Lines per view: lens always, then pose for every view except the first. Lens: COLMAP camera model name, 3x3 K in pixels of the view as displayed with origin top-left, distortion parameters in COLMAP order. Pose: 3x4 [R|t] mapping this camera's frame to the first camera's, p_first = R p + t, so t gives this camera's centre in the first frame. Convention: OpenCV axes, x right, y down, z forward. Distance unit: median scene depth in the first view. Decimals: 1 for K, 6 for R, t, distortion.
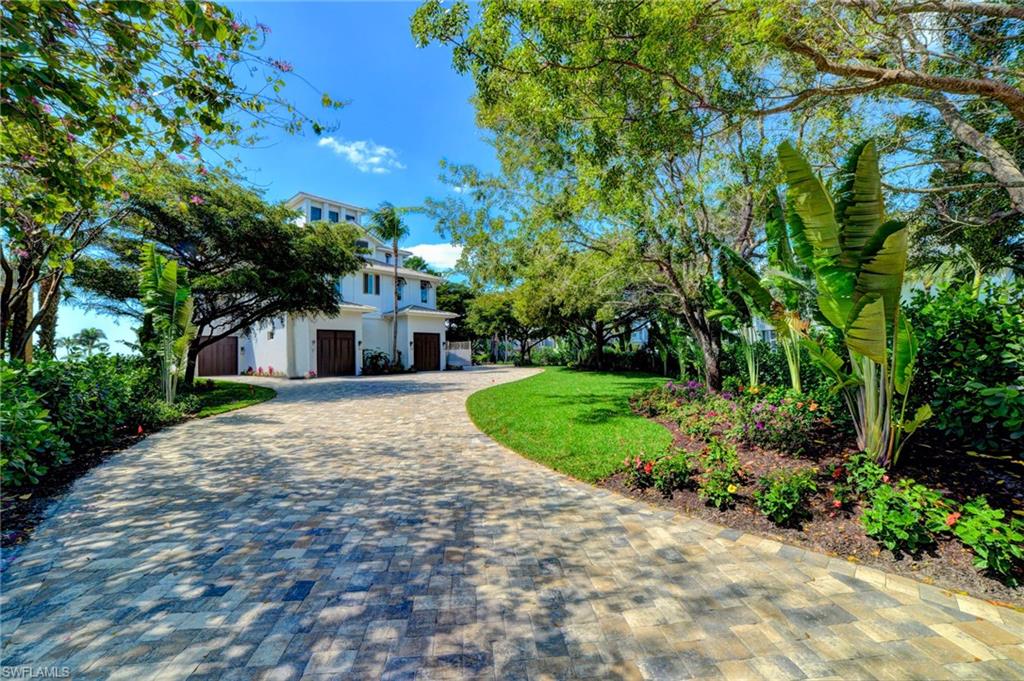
lens RADIAL K [[418.4, 0, 512.0], [0, 418.4, 340.5], [0, 0, 1]] dist [-0.107406, 0.037650]
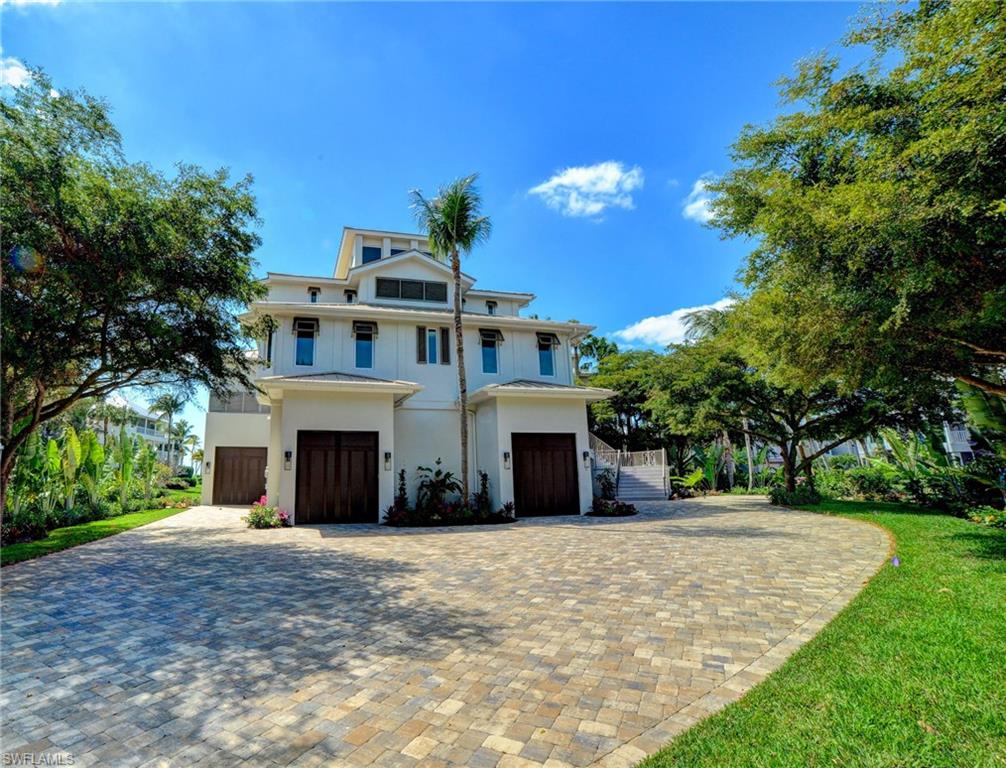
lens RADIAL K [[389.6, 0, 503.0], [0, 389.6, 384.0], [0, 0, 1]] dist [-0.051998, 0.000004]
pose [[0.819121, -0.109193, -0.563133, 0.012582], [0.015447, 0.985558, -0.168633, 0.000555], [0.573413, 0.129432, 0.808977, 0.576360]]
